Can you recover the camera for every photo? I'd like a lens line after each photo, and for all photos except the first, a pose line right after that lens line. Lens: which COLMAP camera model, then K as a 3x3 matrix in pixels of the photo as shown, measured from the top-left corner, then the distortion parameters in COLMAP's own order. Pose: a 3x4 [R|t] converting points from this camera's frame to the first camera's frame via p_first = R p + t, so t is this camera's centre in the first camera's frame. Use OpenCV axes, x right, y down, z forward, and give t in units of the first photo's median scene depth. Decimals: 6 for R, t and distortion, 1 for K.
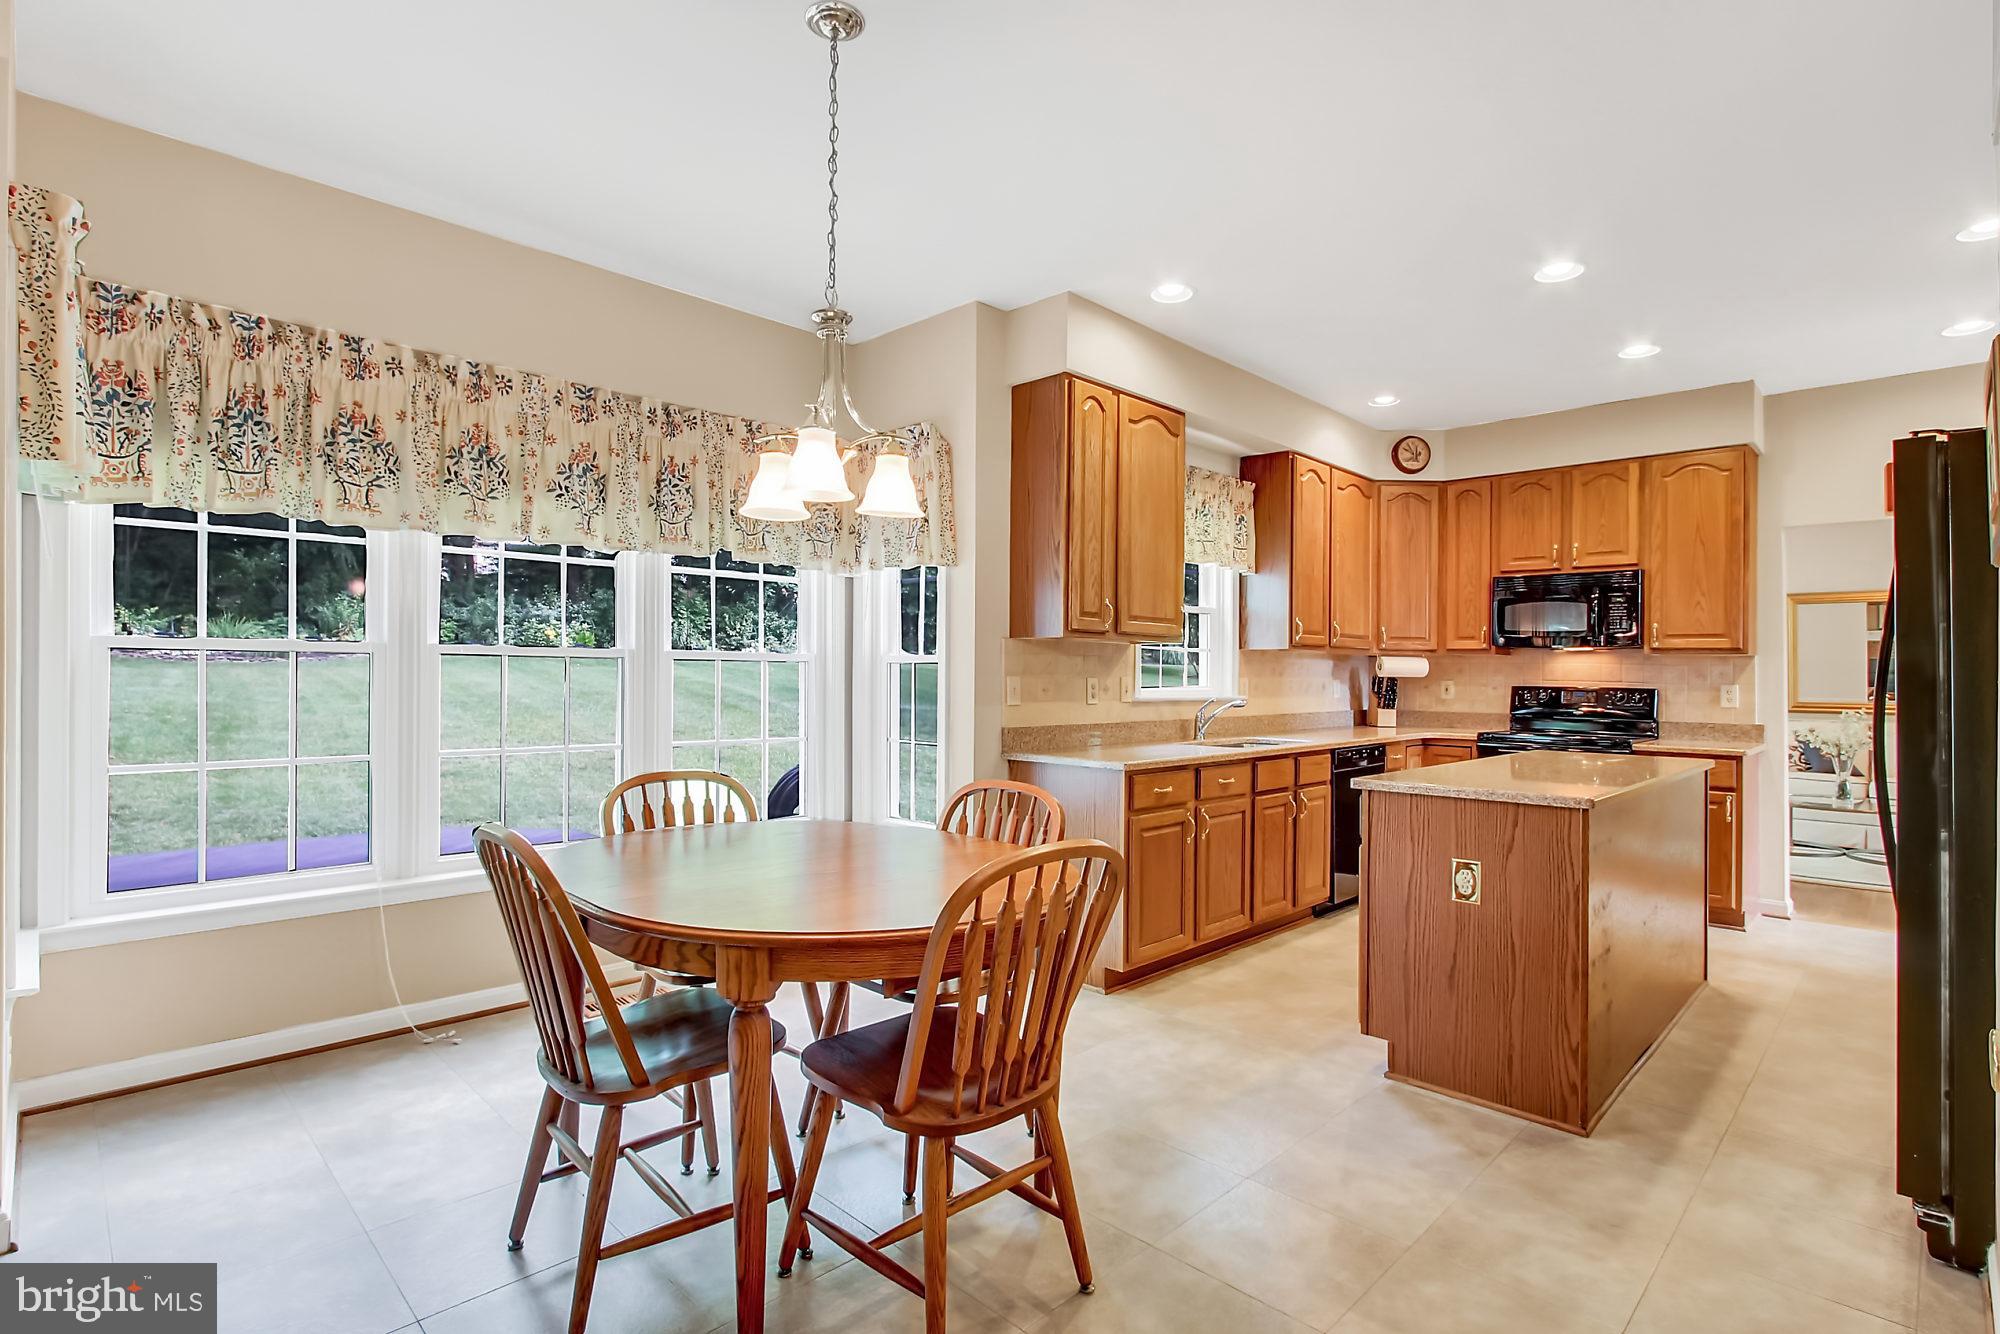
lens RADIAL K [[981.0, 0, 1000.0], [0, 981.0, 667.0], [0, 0, 1]] dist [-0.003809, 0.001028]
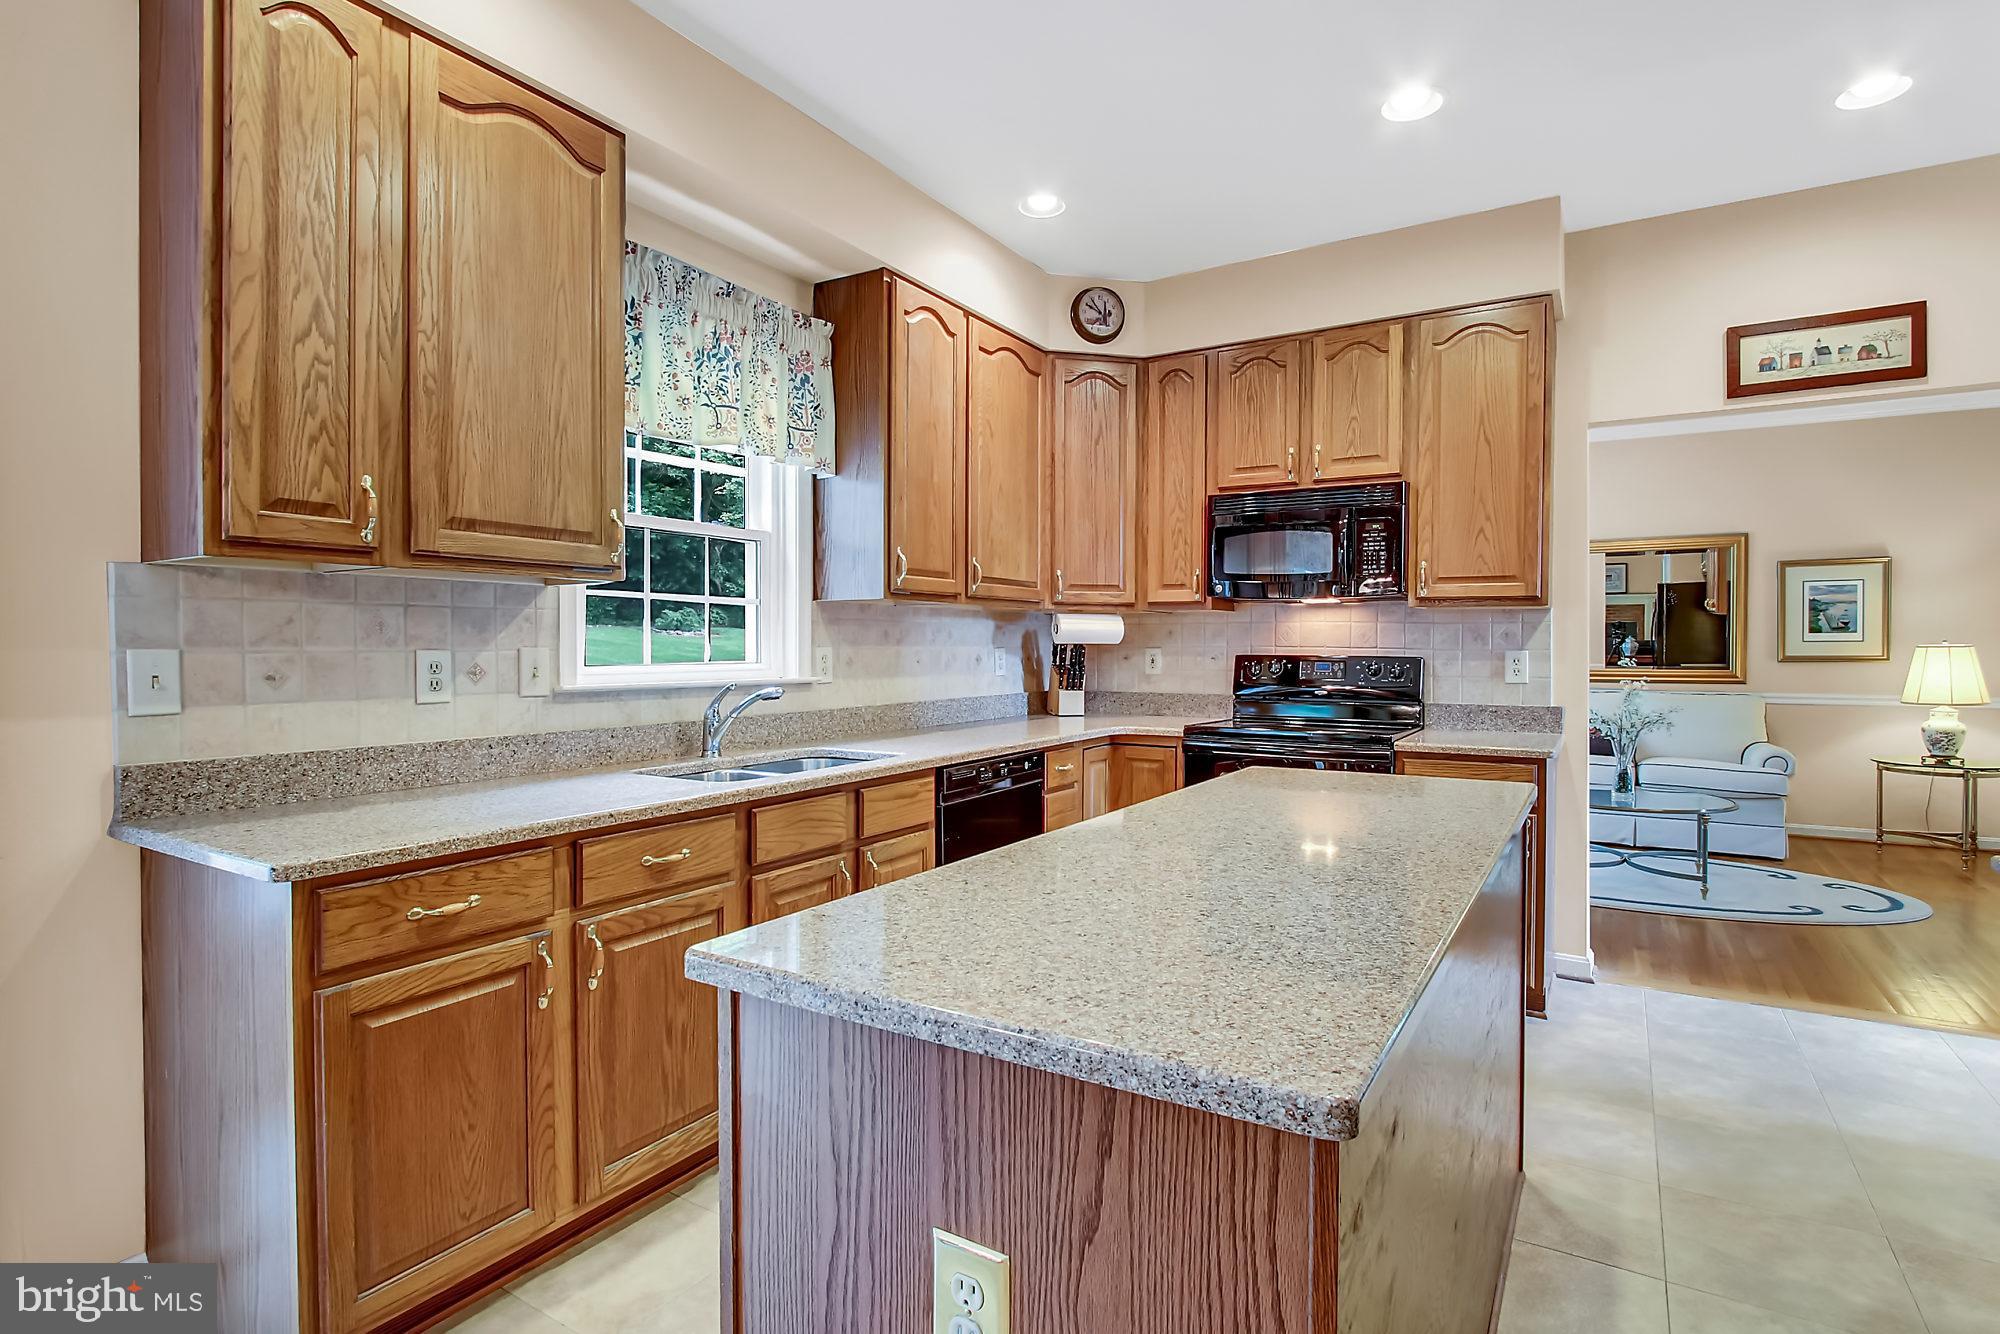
lens RADIAL K [[981.0, 0, 1000.0], [0, 981.0, 667.0], [0, 0, 1]] dist [-0.003809, 0.001028]
pose [[0.977421, -0.014482, 0.210805, 0.228554], [0.008096, 0.999483, 0.031125, 0.005119], [-0.211147, -0.028715, 0.977032, 0.381359]]
